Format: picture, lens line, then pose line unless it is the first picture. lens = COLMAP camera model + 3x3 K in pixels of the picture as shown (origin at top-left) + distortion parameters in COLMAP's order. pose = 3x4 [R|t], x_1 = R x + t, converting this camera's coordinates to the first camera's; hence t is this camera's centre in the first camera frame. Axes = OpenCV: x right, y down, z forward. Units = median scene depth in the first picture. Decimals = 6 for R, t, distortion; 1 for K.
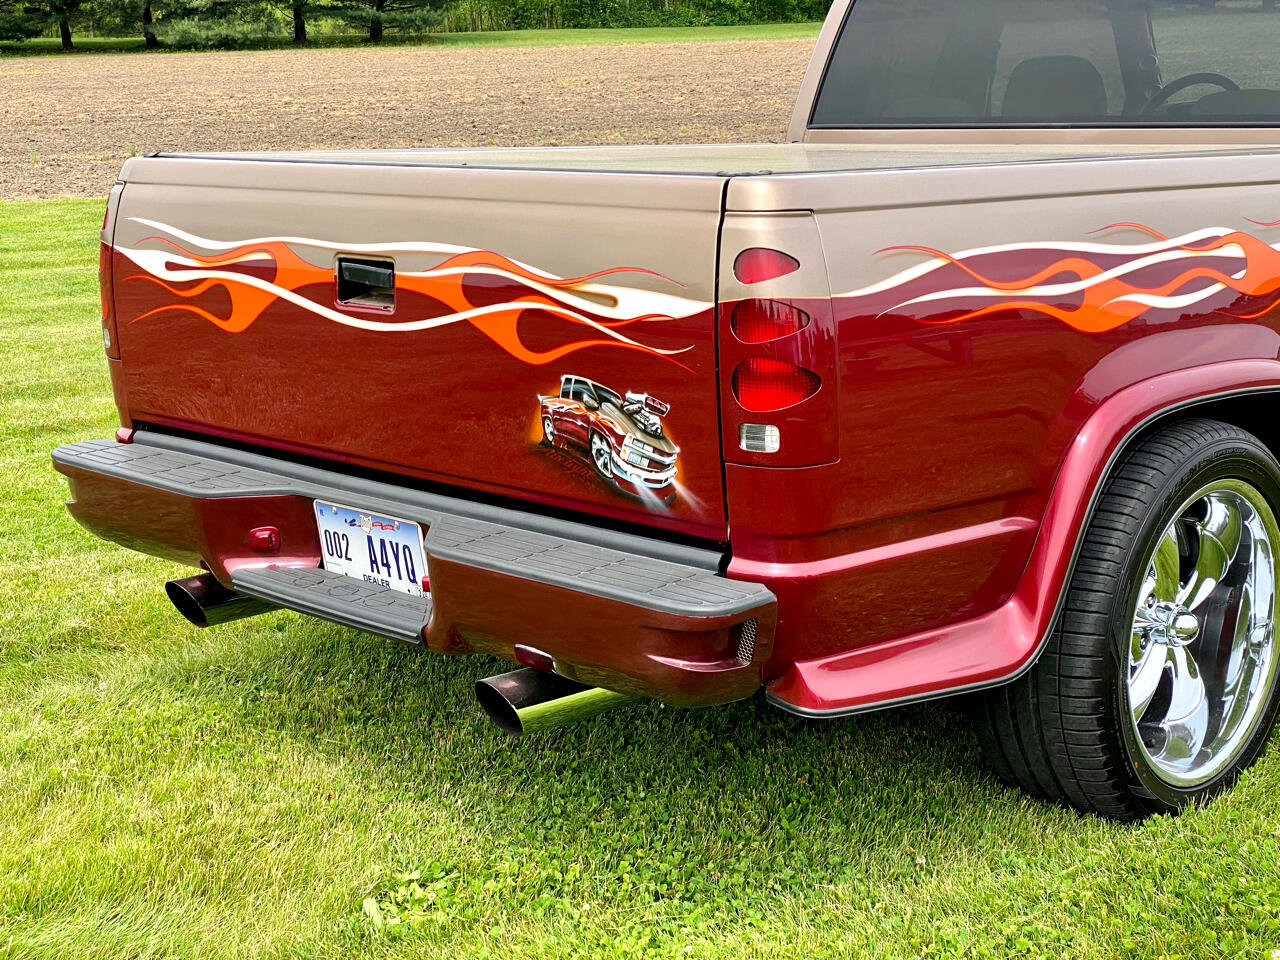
lens RADIAL K [[1893.7, 0, 634.4], [0, 1893.7, 461.5], [0, 0, 1]] dist [0.129662, -0.082295]
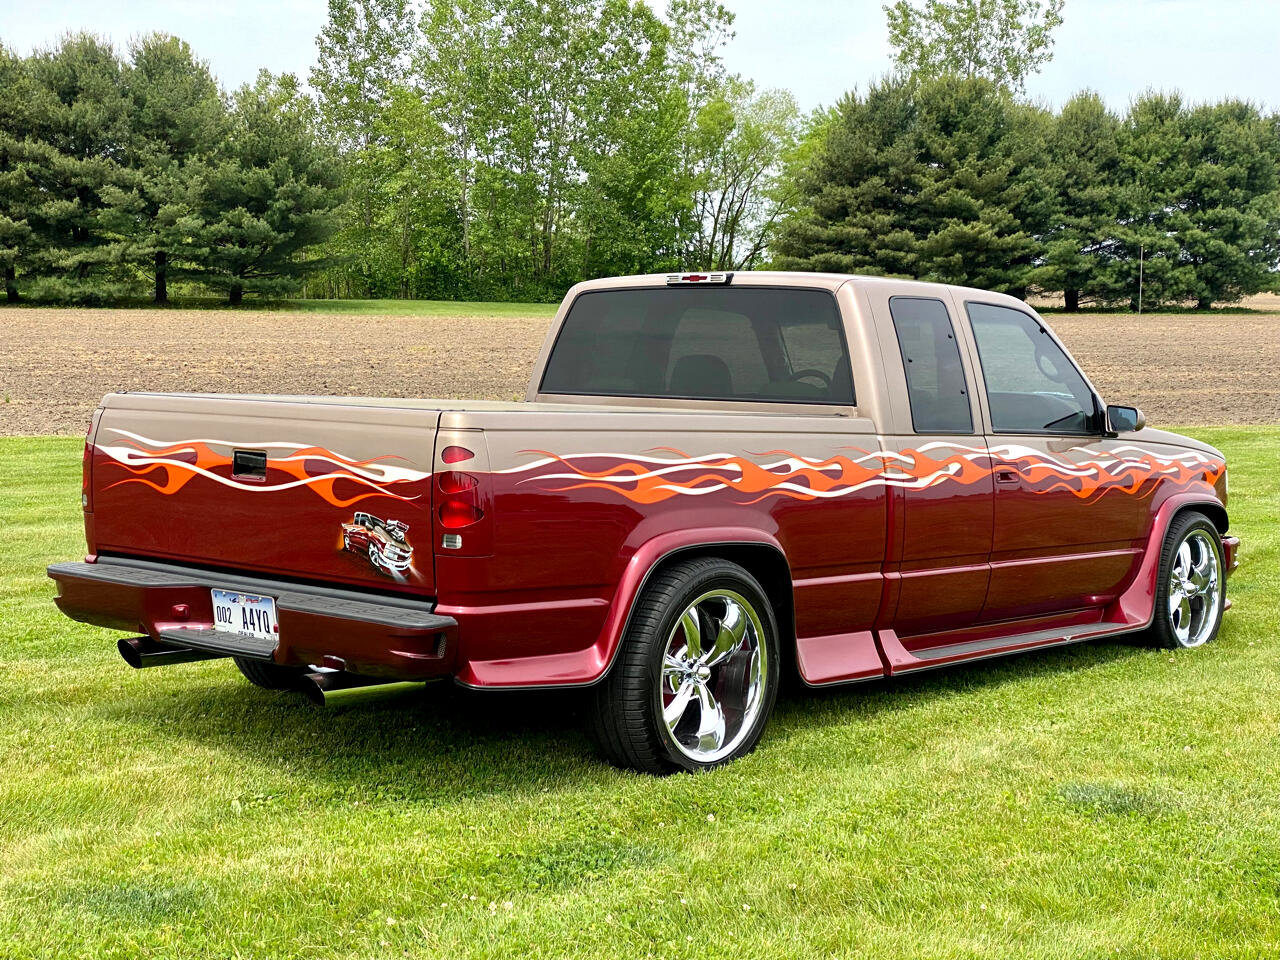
lens RADIAL K [[1877.1, 0, 626.8], [0, 1877.1, 484.0], [0, 0, 1]] dist [0.124282, 0.032685]
pose [[0.996520, 0.034012, 0.076100, 0.080138], [-0.024034, 0.991434, -0.128380, 0.146053], [-0.079815, 0.126104, 0.988801, -0.800757]]
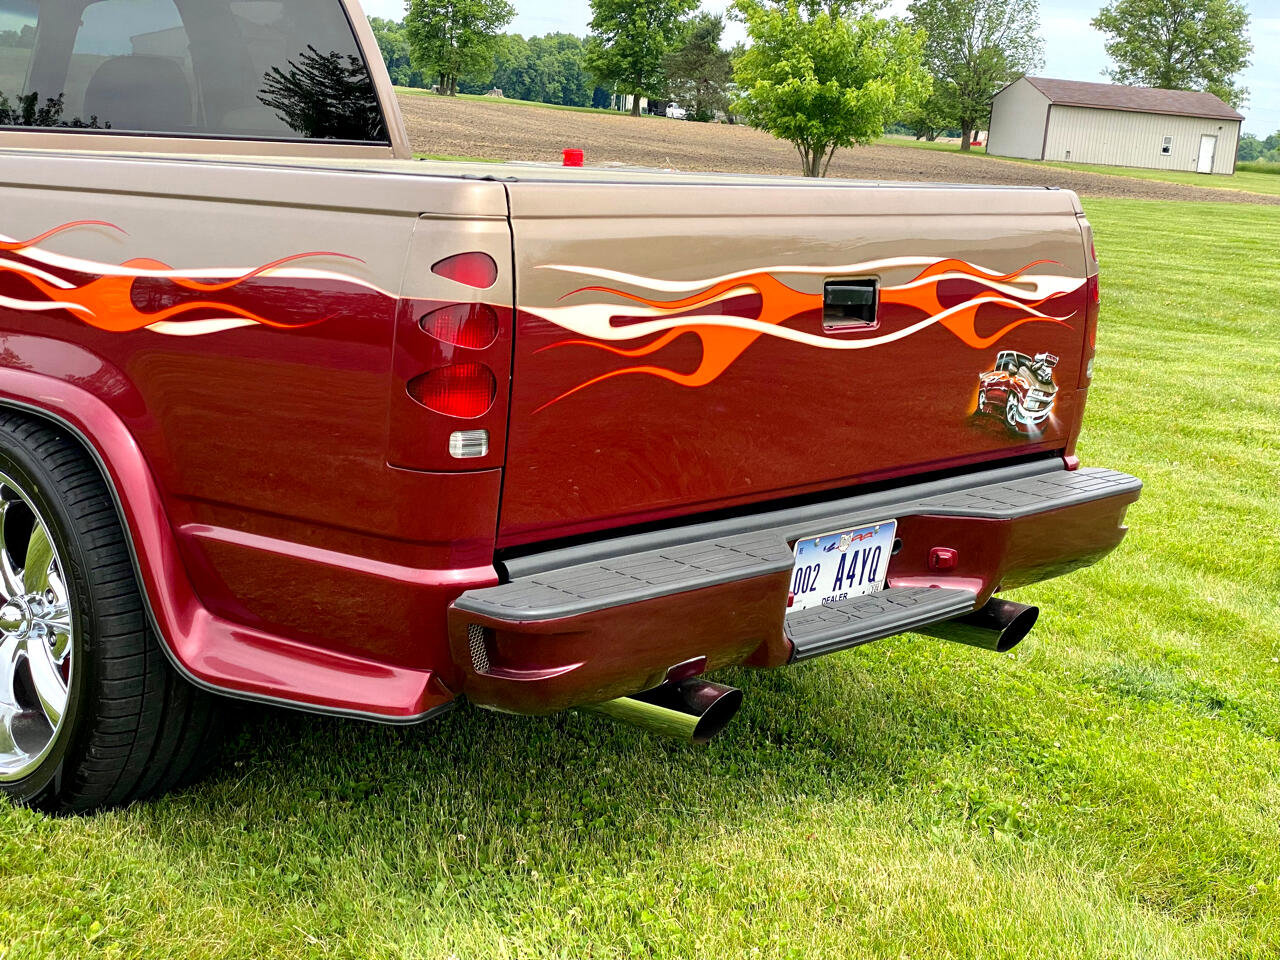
lens RADIAL K [[1890.5, 0, 654.9], [0, 1890.5, 501.8], [0, 0, 1]] dist [0.162102, -0.295992]
pose [[-0.053218, -0.177437, 0.982692, -1.151441], [0.147915, 0.971830, 0.183486, -0.192858], [-0.987567, 0.155120, -0.025473, 1.150975]]
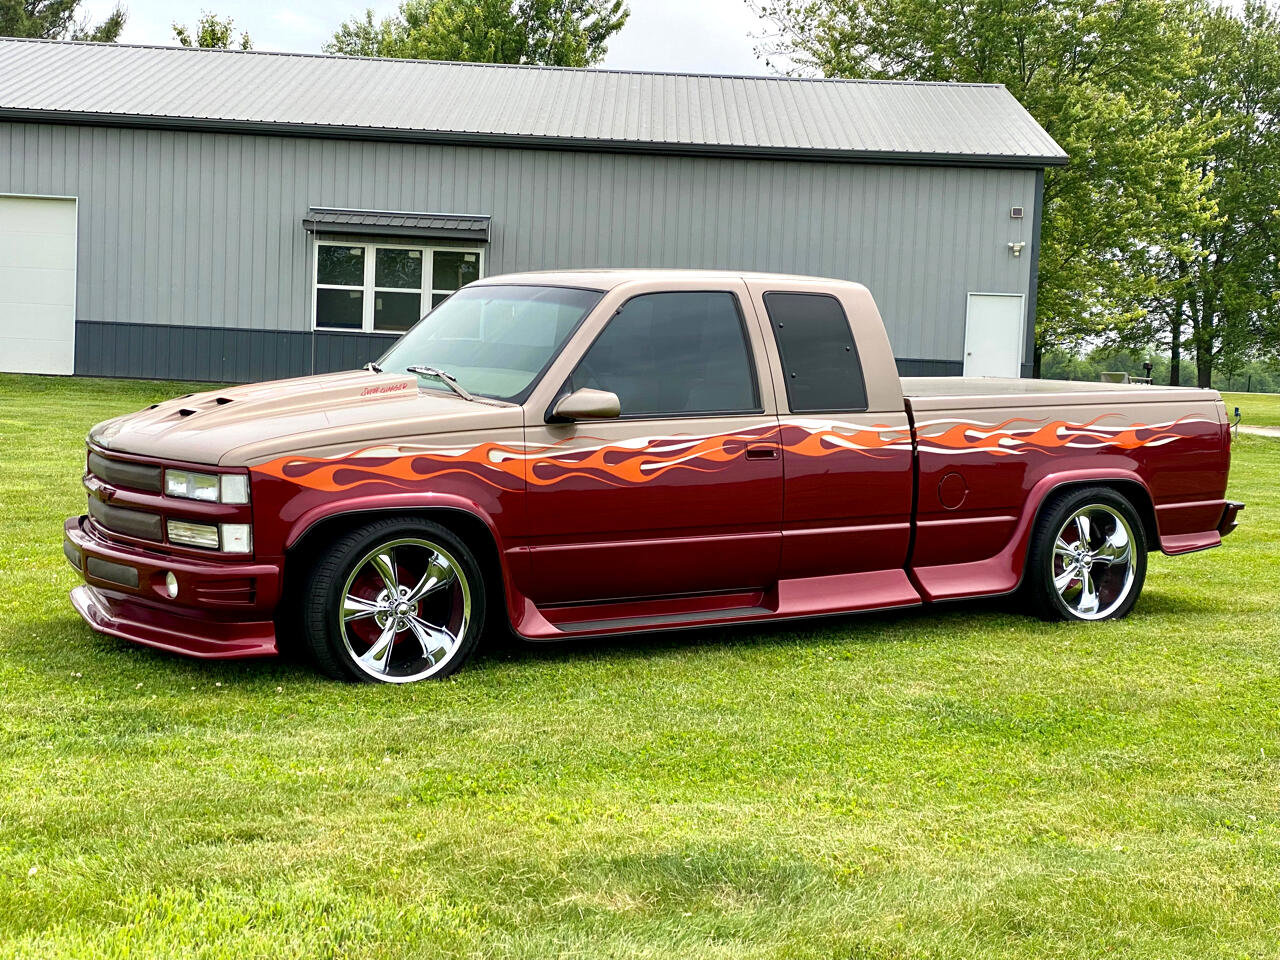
lens RADIAL K [[1877.1, 0, 626.8], [0, 1877.1, 484.0], [0, 0, 1]] dist [0.124282, 0.032685]
pose [[-0.972146, -0.032411, 0.232125, -0.112387], [0.032789, 0.961845, 0.271624, -0.883900], [-0.232072, 0.271669, -0.933991, 4.214145]]
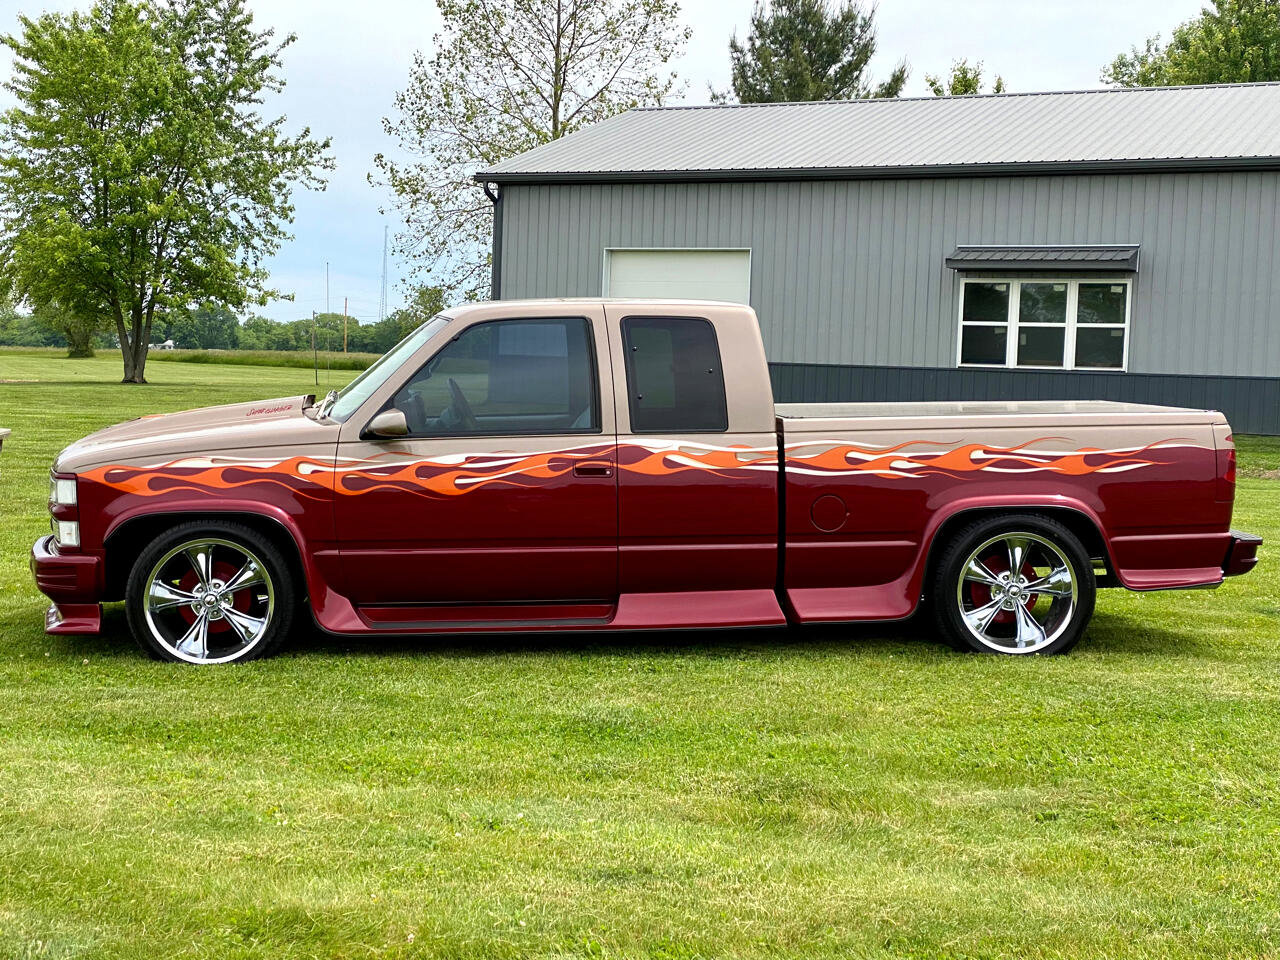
lens RADIAL K [[1877.1, 0, 626.8], [0, 1877.1, 484.0], [0, 0, 1]] dist [0.124282, 0.032685]
pose [[-0.766592, -0.040627, 0.640848, -1.402176], [0.127045, 0.968673, 0.213383, -0.774162], [-0.629441, 0.244994, -0.737415, 3.736166]]
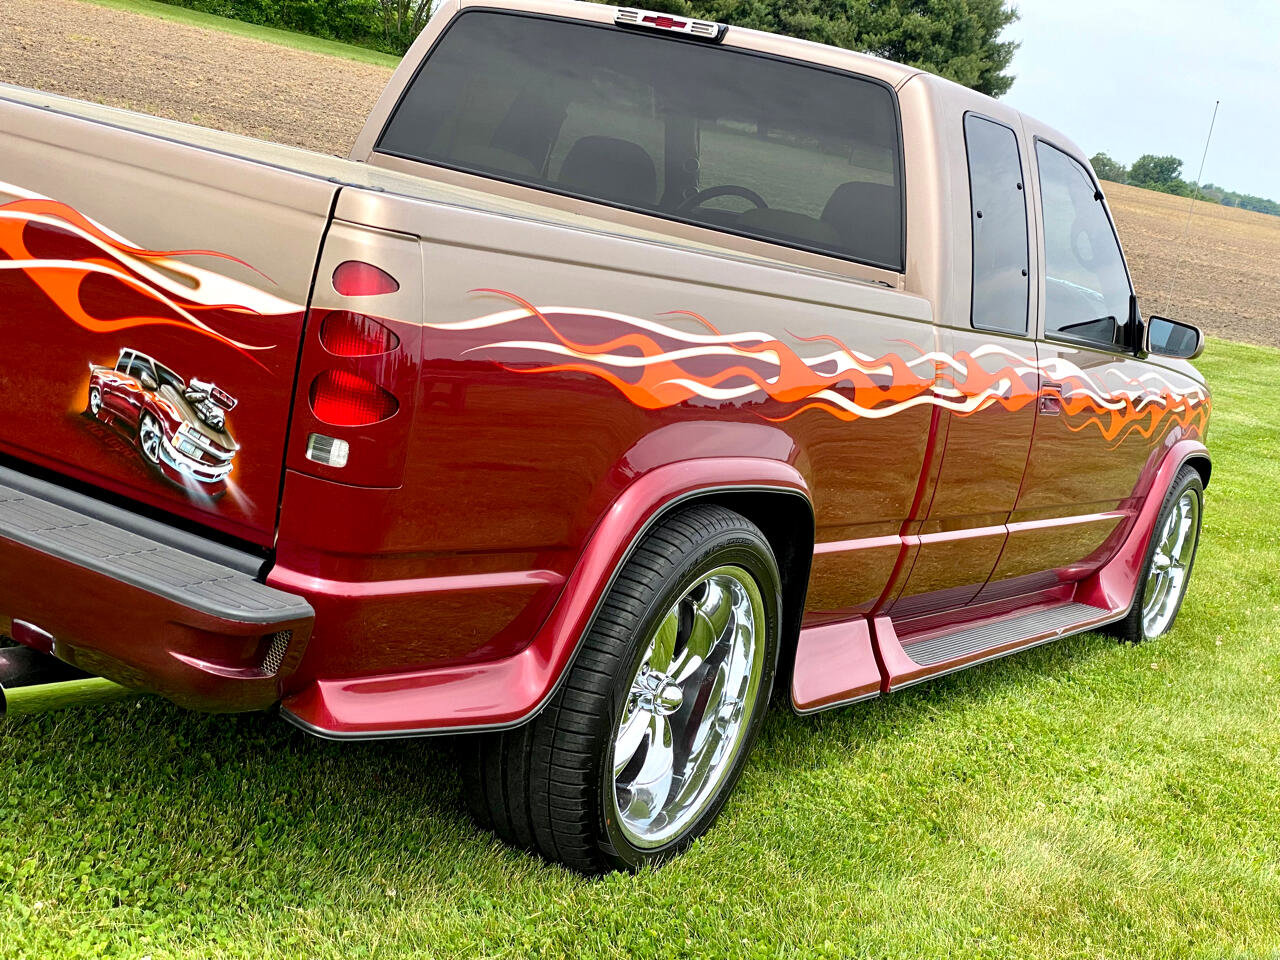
lens RADIAL K [[1891.9, 0, 646.8], [0, 1891.9, 474.4], [0, 0, 1]] dist [0.180165, -0.375643]
pose [[0.941898, 0.175944, 0.286132, -0.048761], [-0.172513, 0.984298, -0.037365, 0.006749], [-0.288213, -0.014168, 0.957462, 0.002433]]
